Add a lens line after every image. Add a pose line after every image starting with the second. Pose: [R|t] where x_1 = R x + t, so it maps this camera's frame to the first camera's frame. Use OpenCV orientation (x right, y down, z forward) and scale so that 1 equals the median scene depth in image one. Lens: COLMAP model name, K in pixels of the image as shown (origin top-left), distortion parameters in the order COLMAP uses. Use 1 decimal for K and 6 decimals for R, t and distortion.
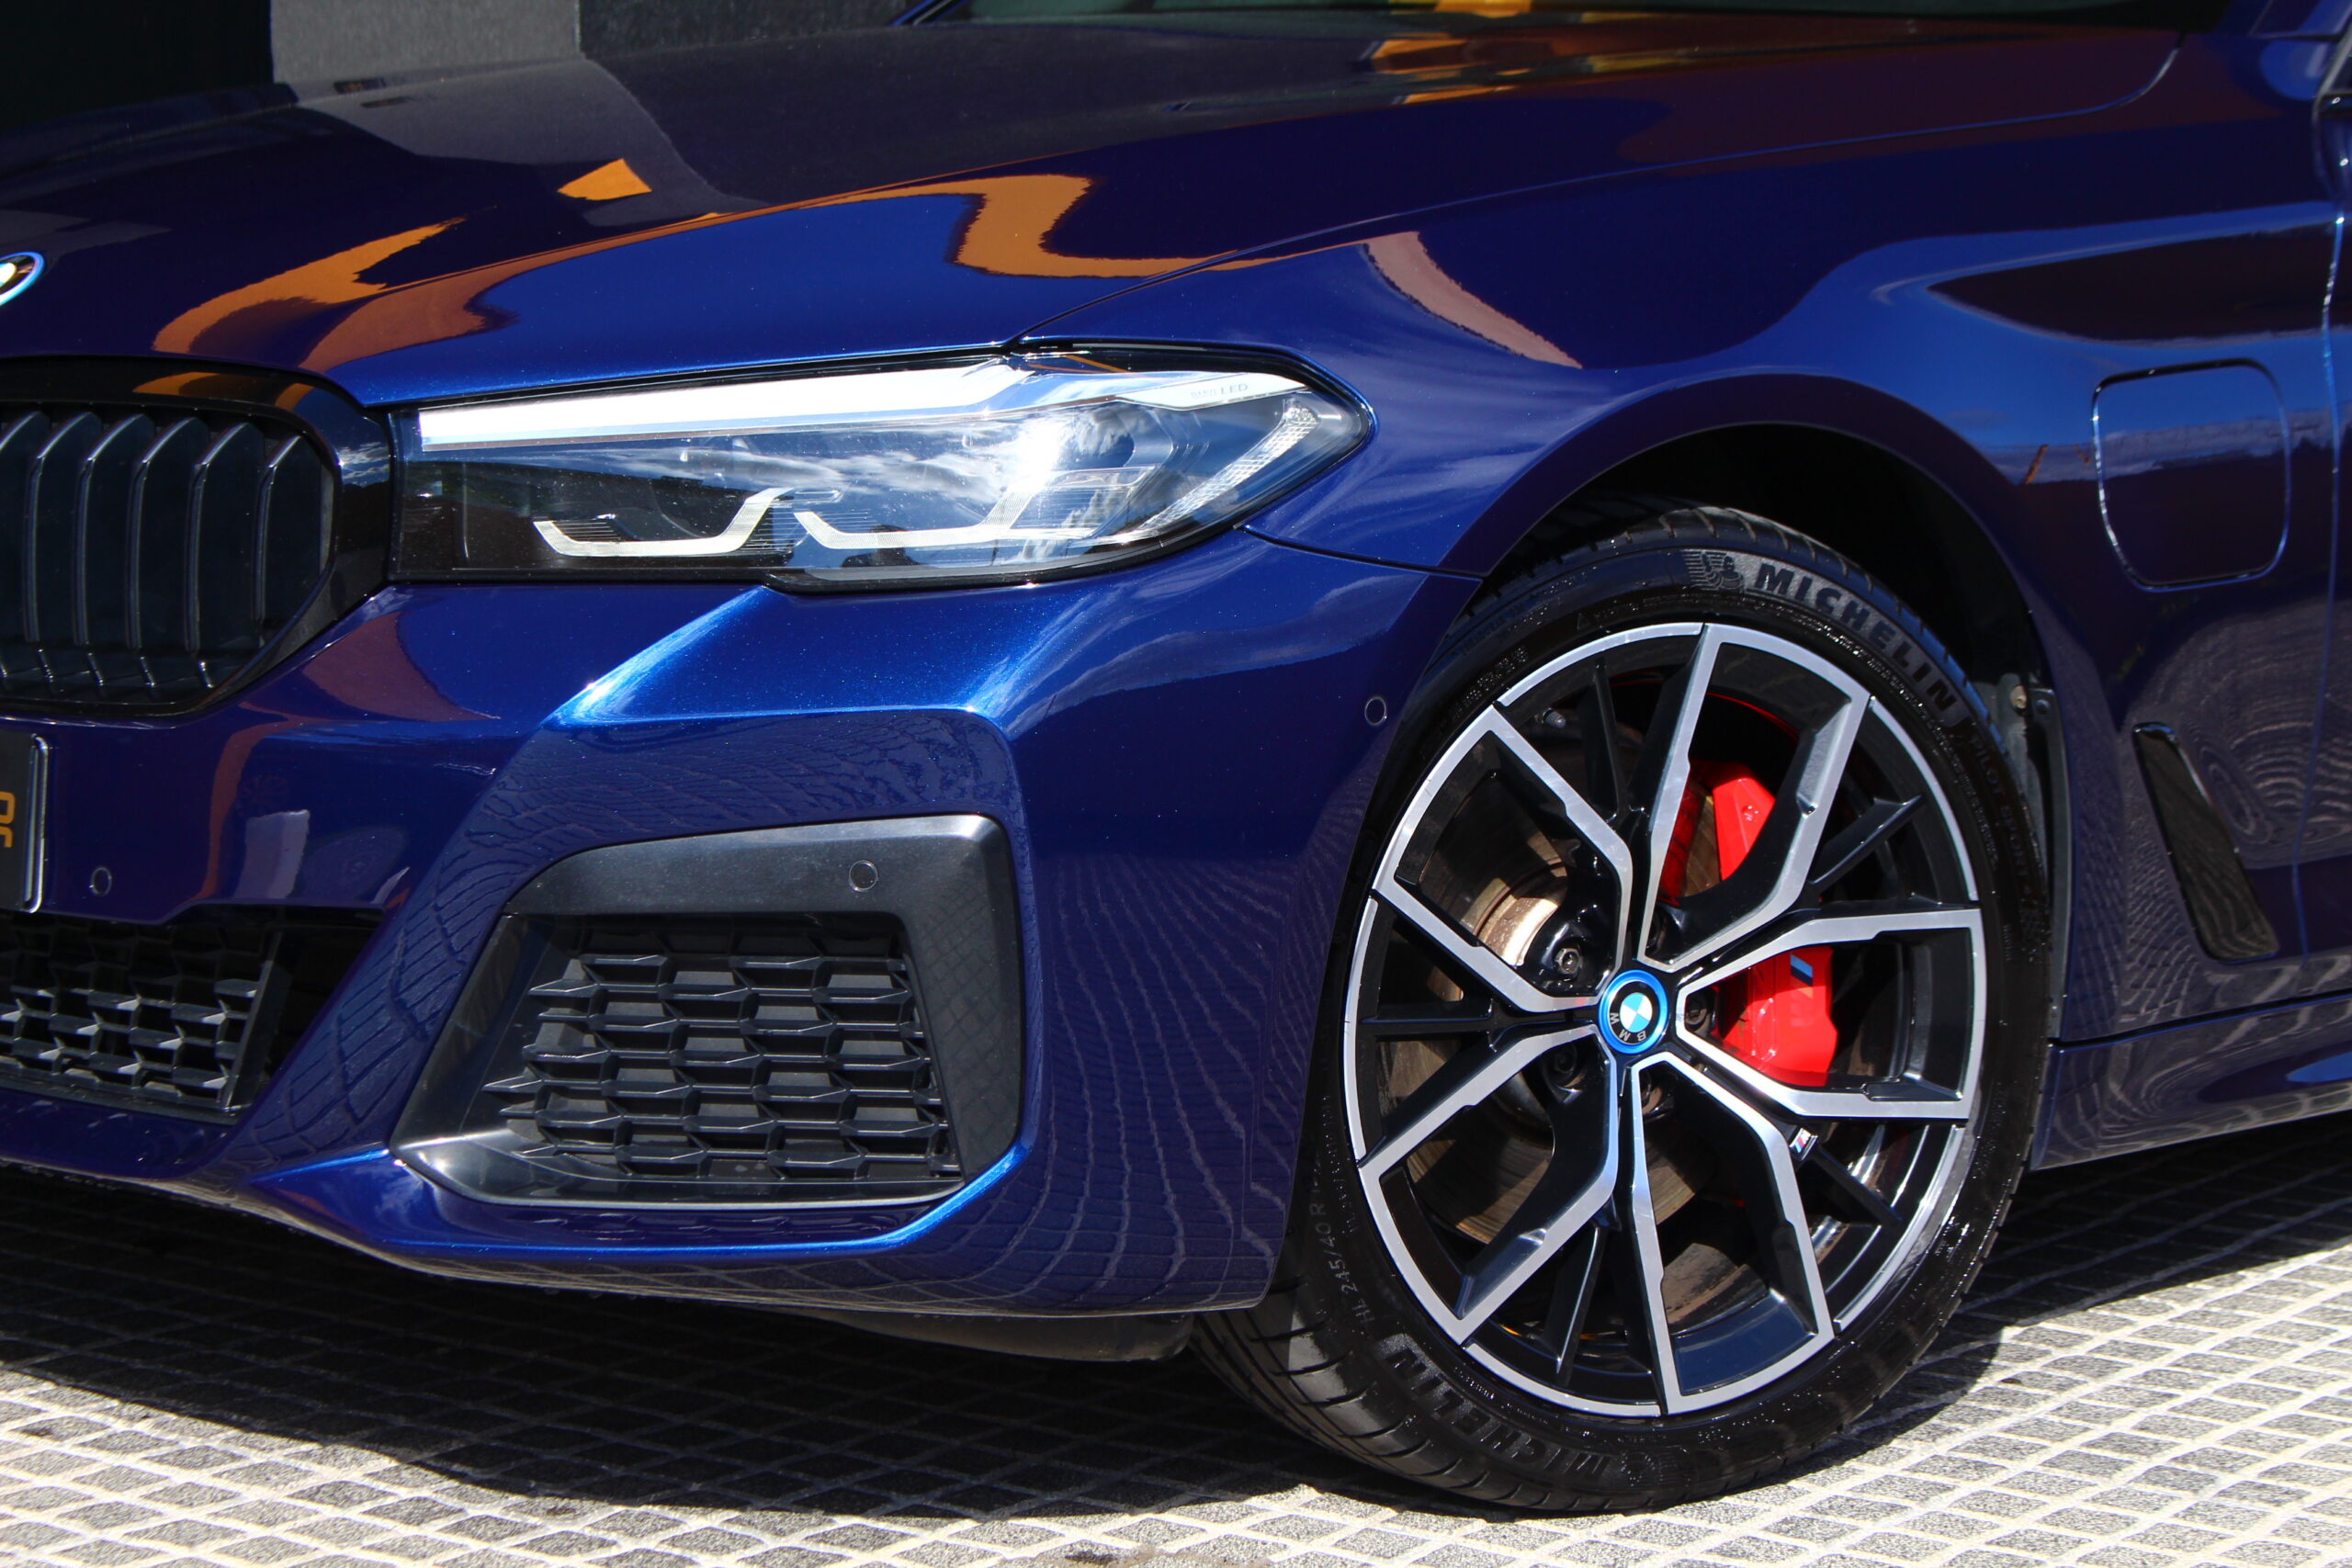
lens RADIAL K [[5653.2, 0, 1170.4], [0, 5653.2, 791.2], [0, 0, 1]] dist [0.042697, 0.000000]
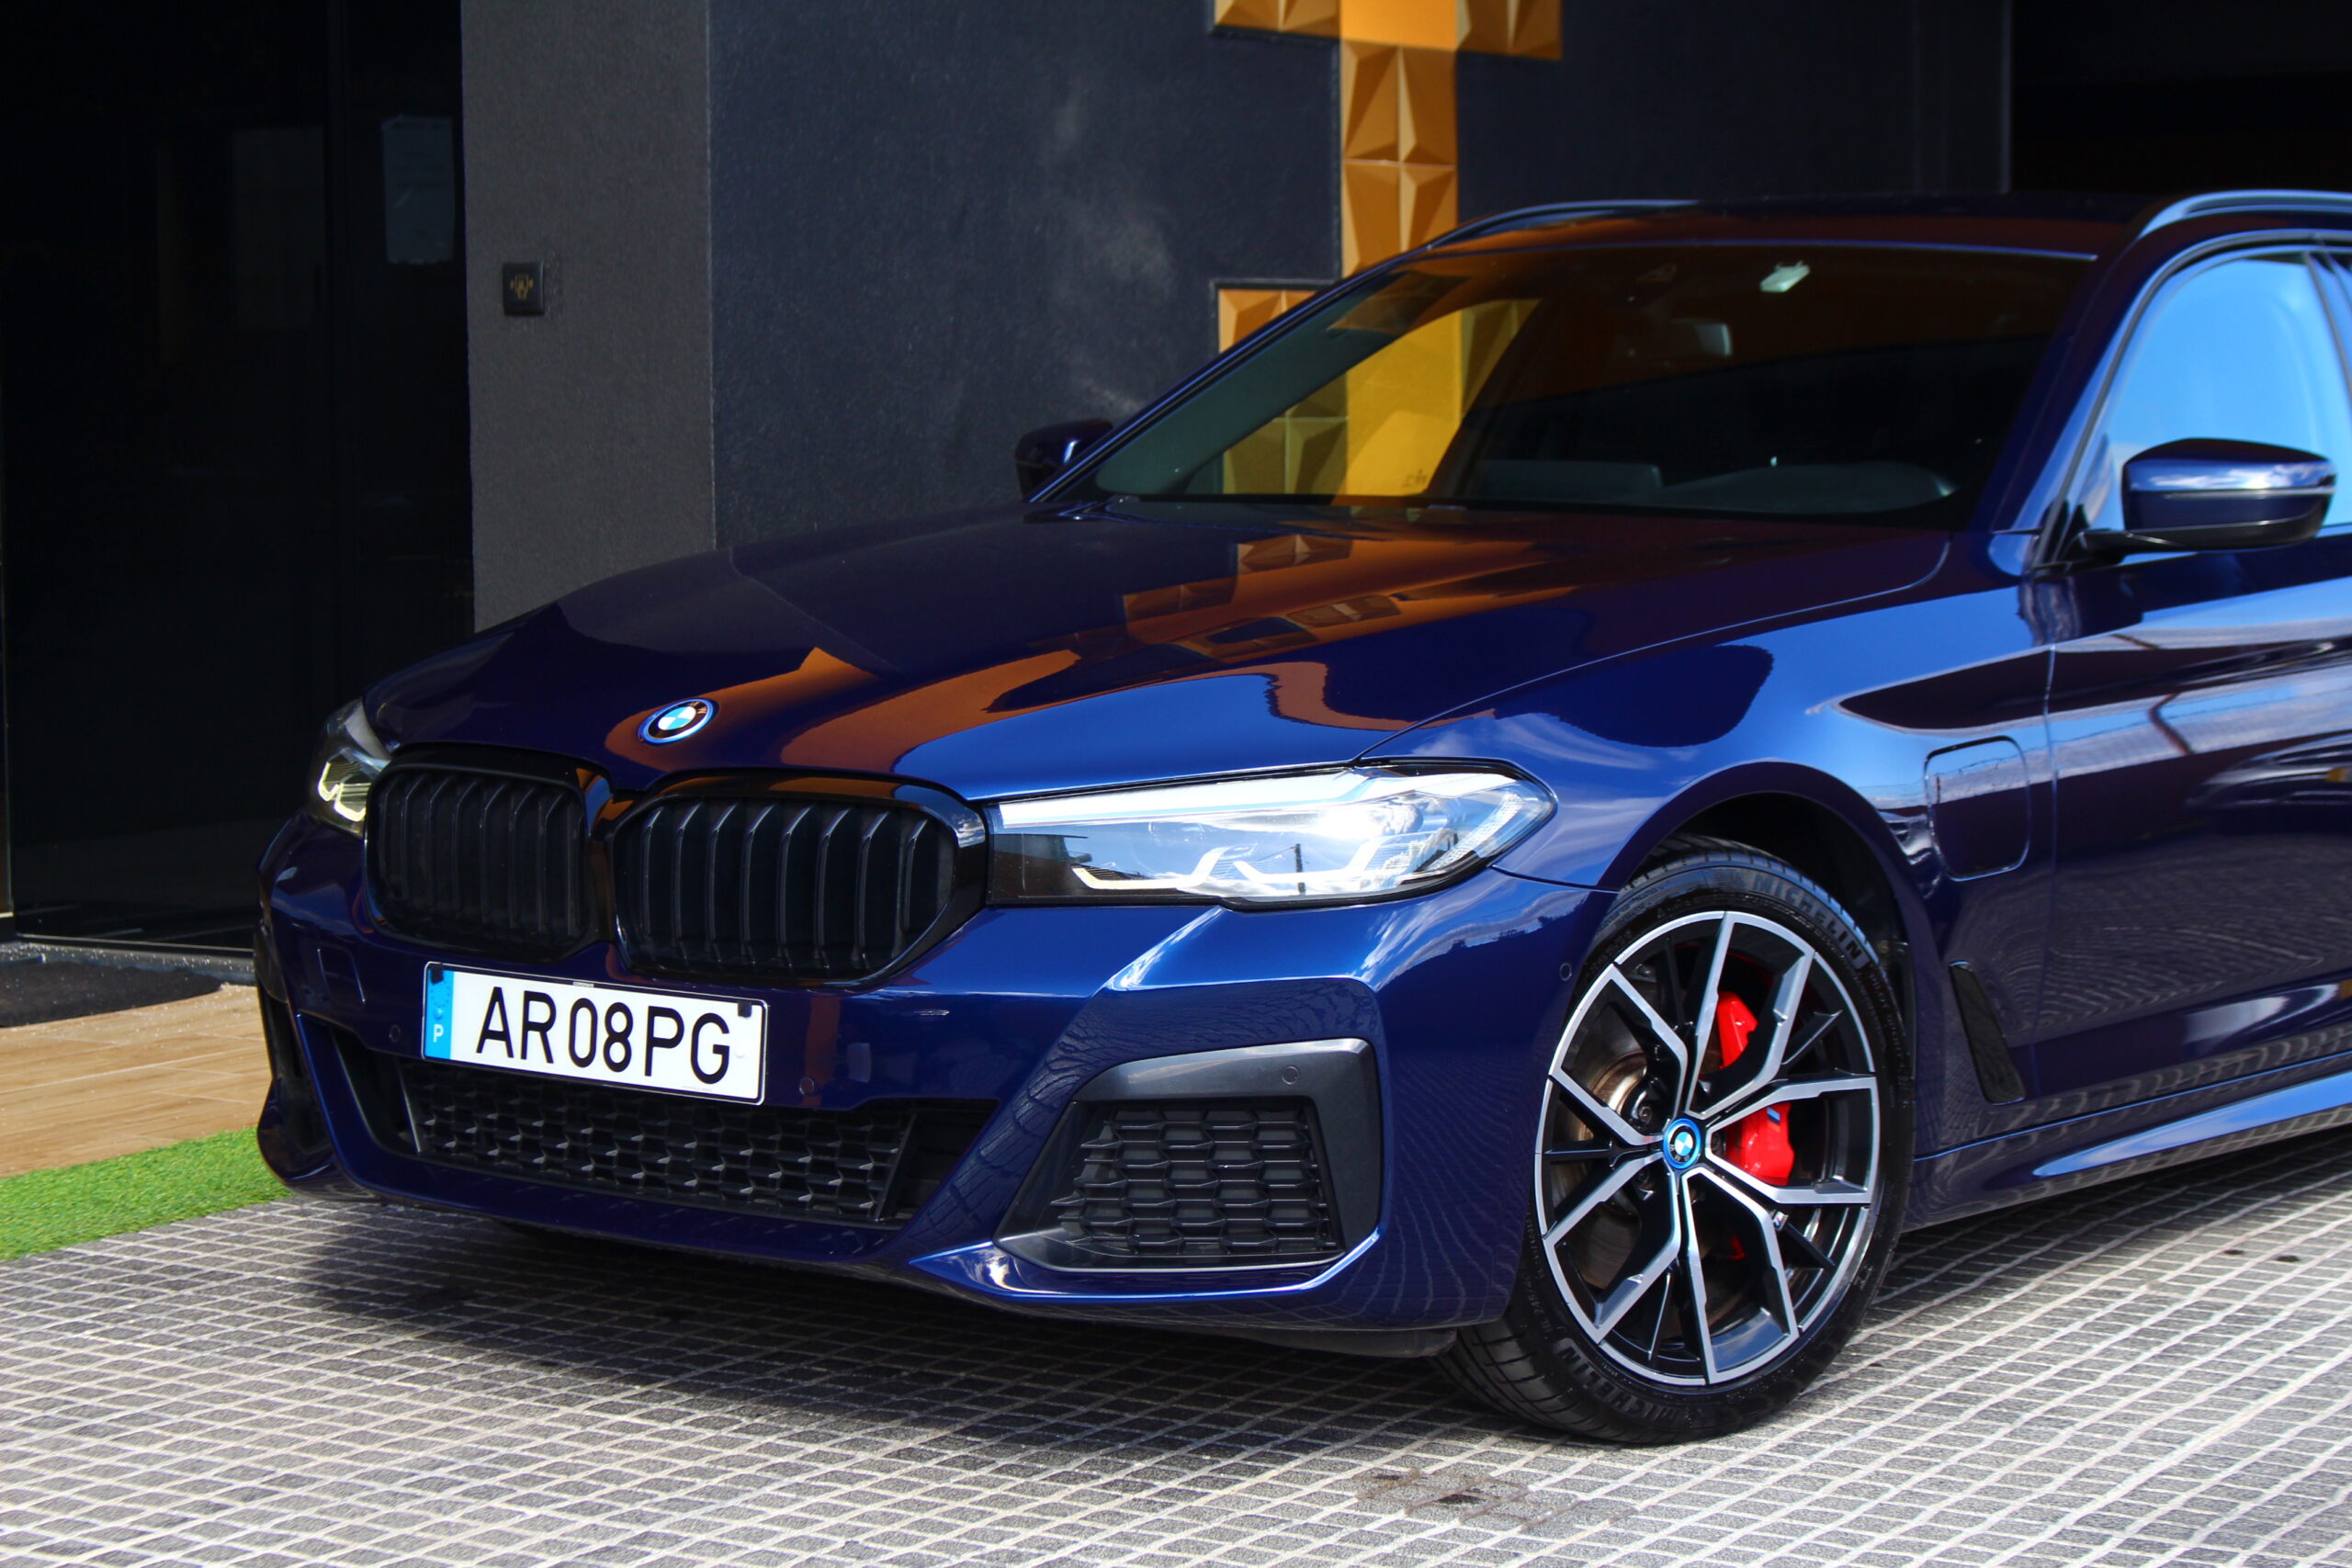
lens RADIAL K [[5109.4, 0, 1161.2], [0, 5109.4, 783.6], [0, 0, 1]] dist [0.000417, 0.000000]
pose [[0.993990, -0.014602, 0.108494, -0.236299], [0.017964, 0.999386, -0.030075, -0.024959], [-0.107989, 0.031843, 0.993642, -0.492988]]
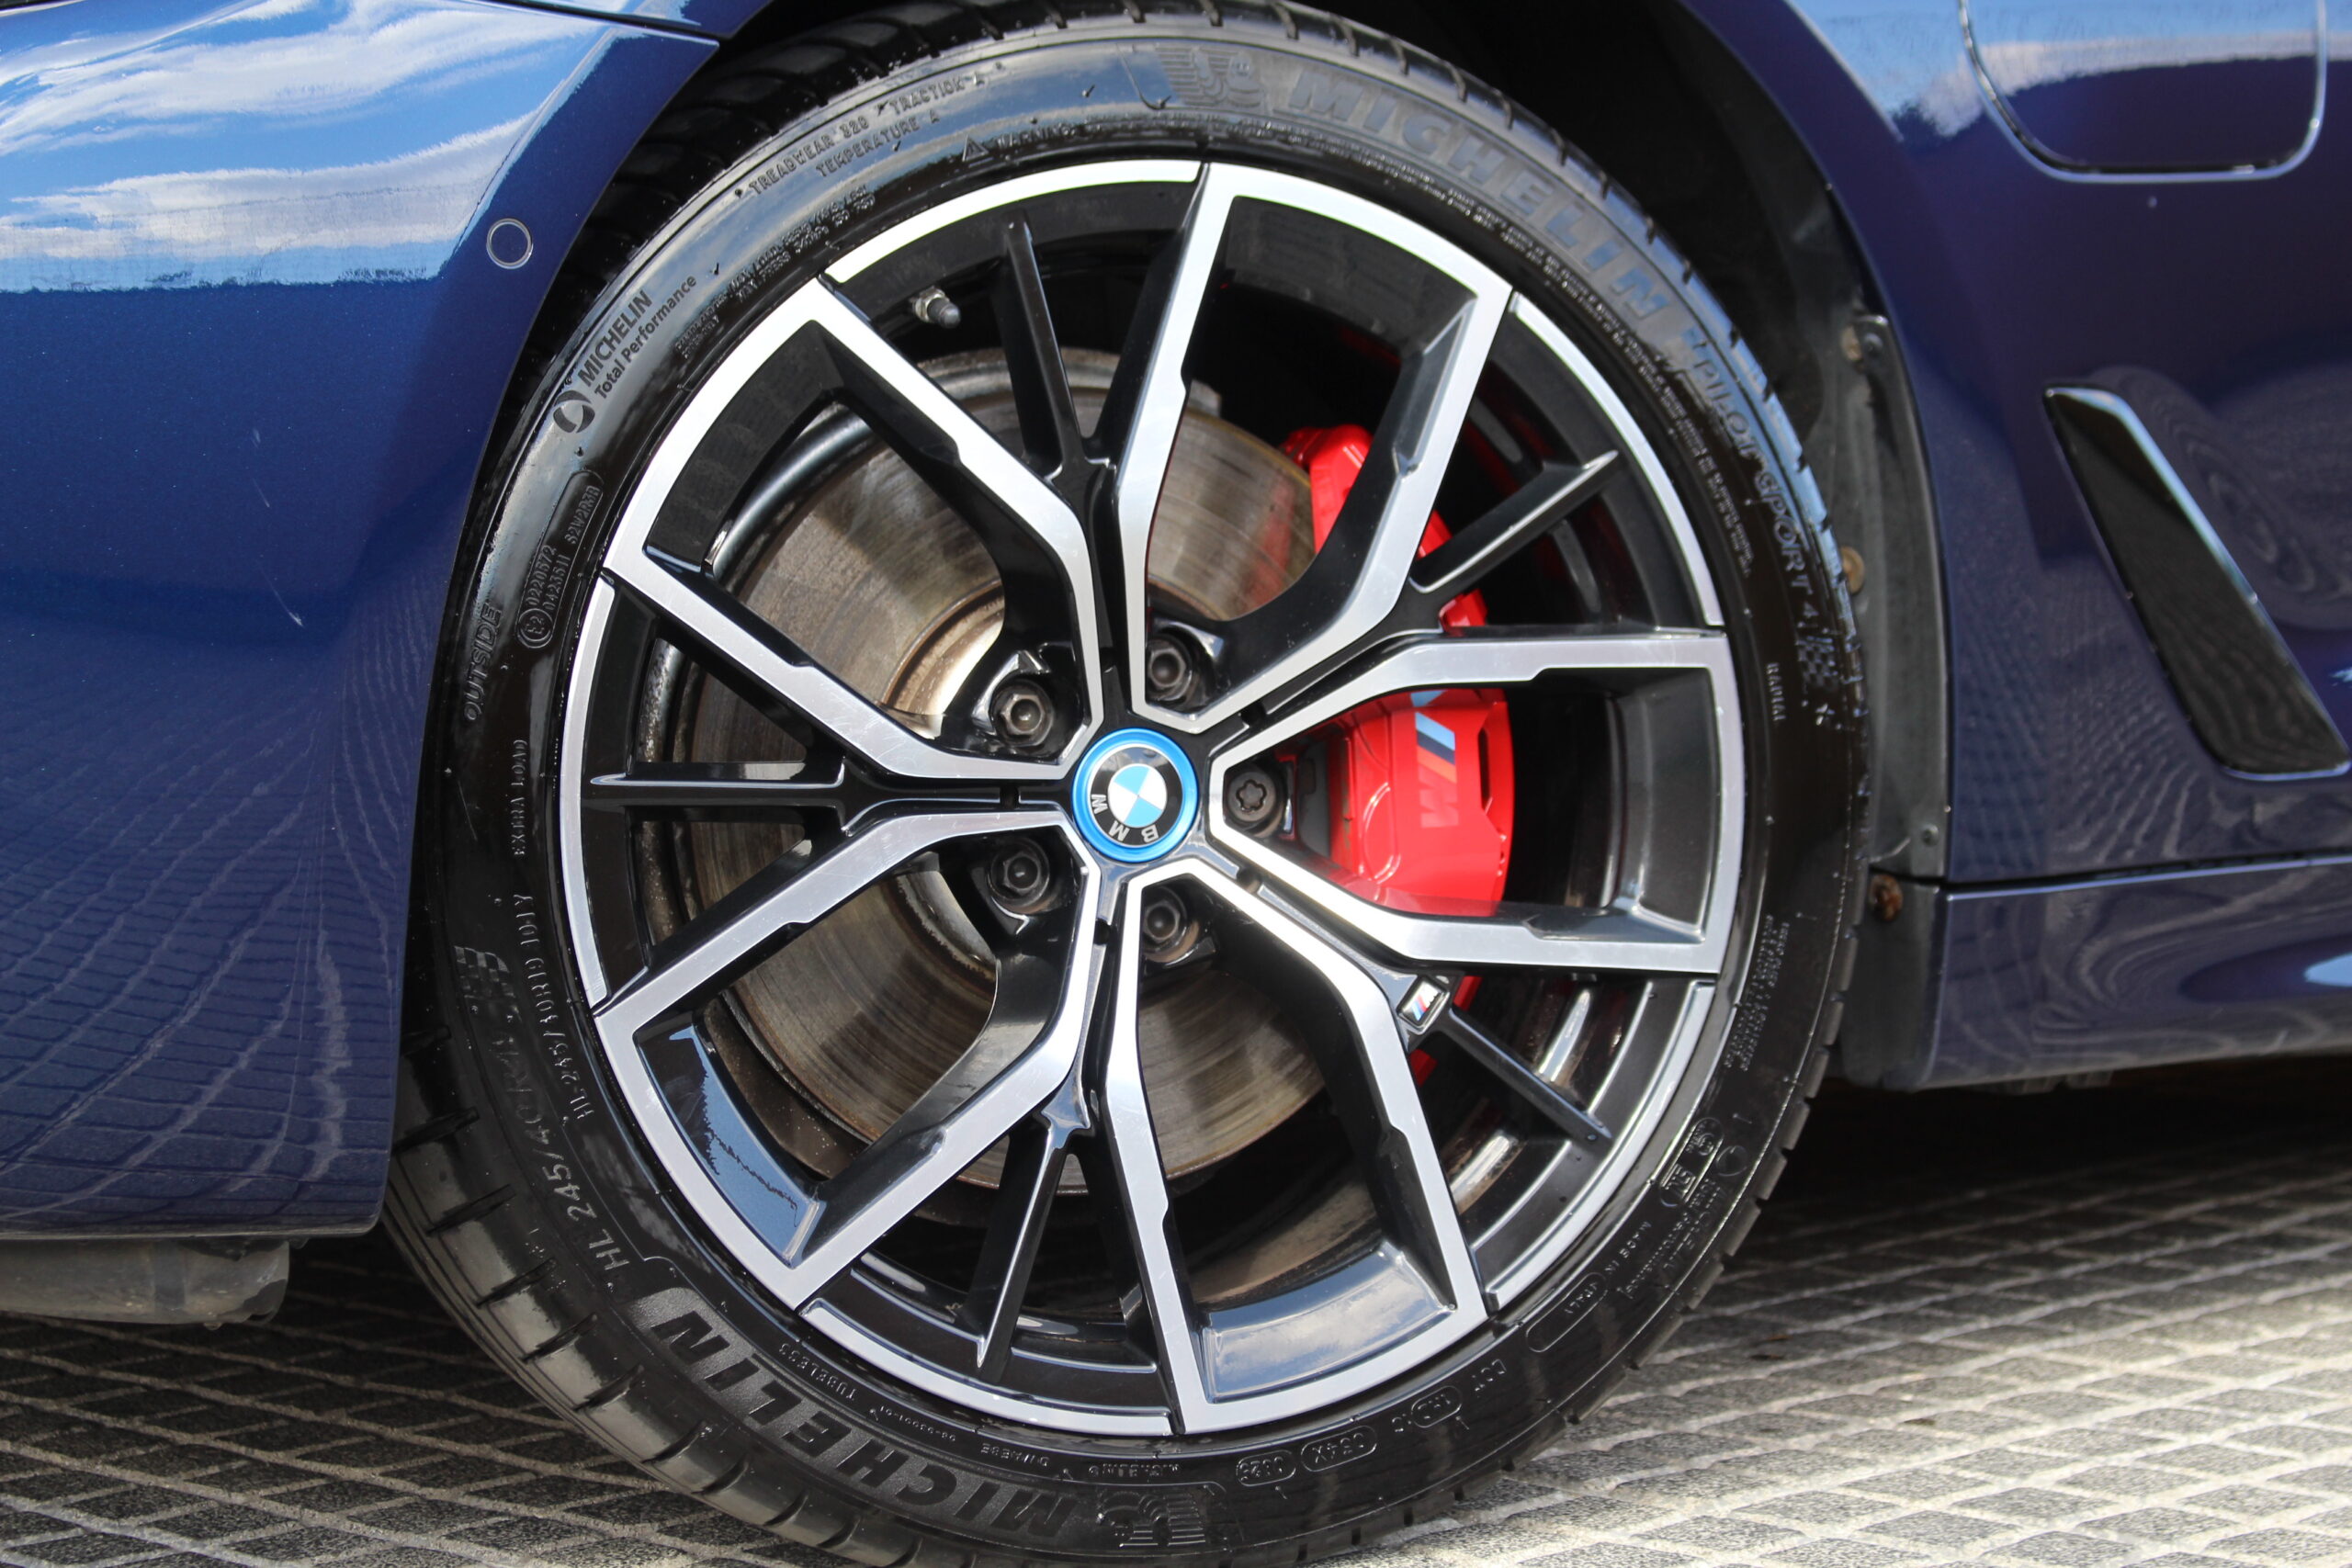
lens RADIAL K [[5254.8, 0, 1180.4], [0, 5254.8, 769.9], [0, 0, 1]] dist [0.057121, 0.000000]
pose [[0.982675, -0.025922, -0.183513, 0.197300], [0.013259, 0.997466, -0.069901, 0.078355], [0.184860, 0.066257, 0.980529, 0.429568]]
